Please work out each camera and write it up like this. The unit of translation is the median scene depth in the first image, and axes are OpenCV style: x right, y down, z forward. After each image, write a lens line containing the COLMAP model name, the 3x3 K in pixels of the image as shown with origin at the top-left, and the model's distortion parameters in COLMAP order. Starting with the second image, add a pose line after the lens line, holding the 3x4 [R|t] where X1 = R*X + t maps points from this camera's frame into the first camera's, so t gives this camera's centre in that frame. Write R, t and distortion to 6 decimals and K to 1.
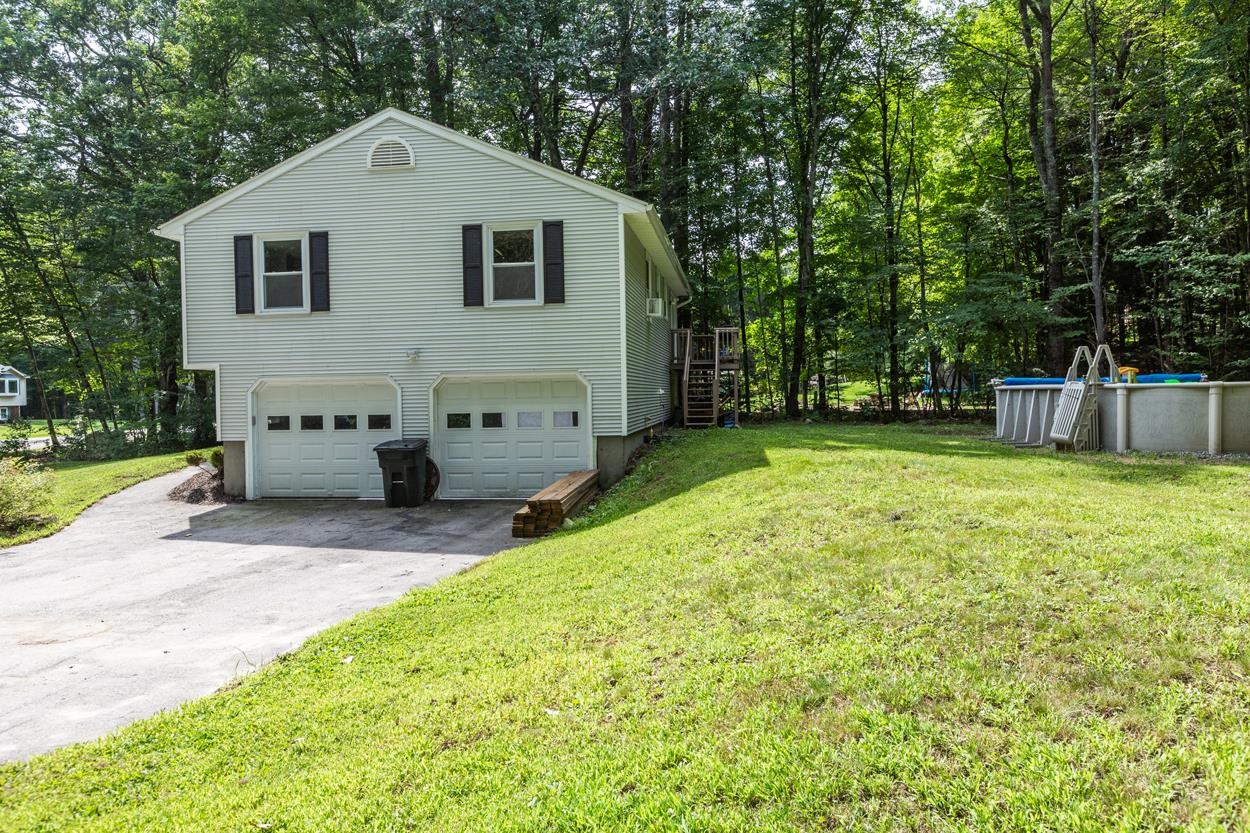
lens RADIAL K [[885.2, 0, 621.7], [0, 885.2, 411.9], [0, 0, 1]] dist [0.002612, -0.002184]
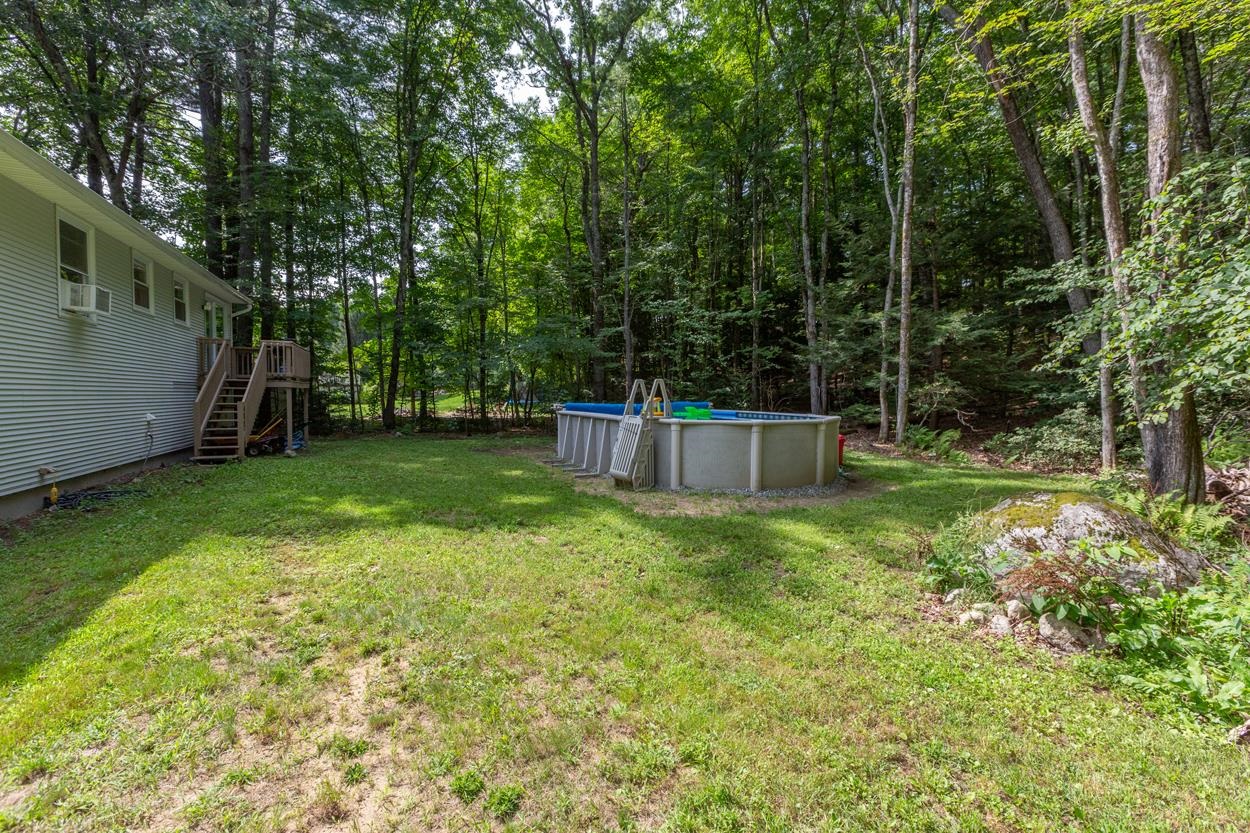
lens RADIAL K [[557.6, 0, 620.1], [0, 557.6, 415.0], [0, 0, 1]] dist [-0.001572, 0.000083]
pose [[0.871739, 0.001841, 0.489967, 0.111590], [-0.009574, 0.999866, 0.013278, -0.024168], [-0.489877, -0.016266, 0.871640, 0.265161]]
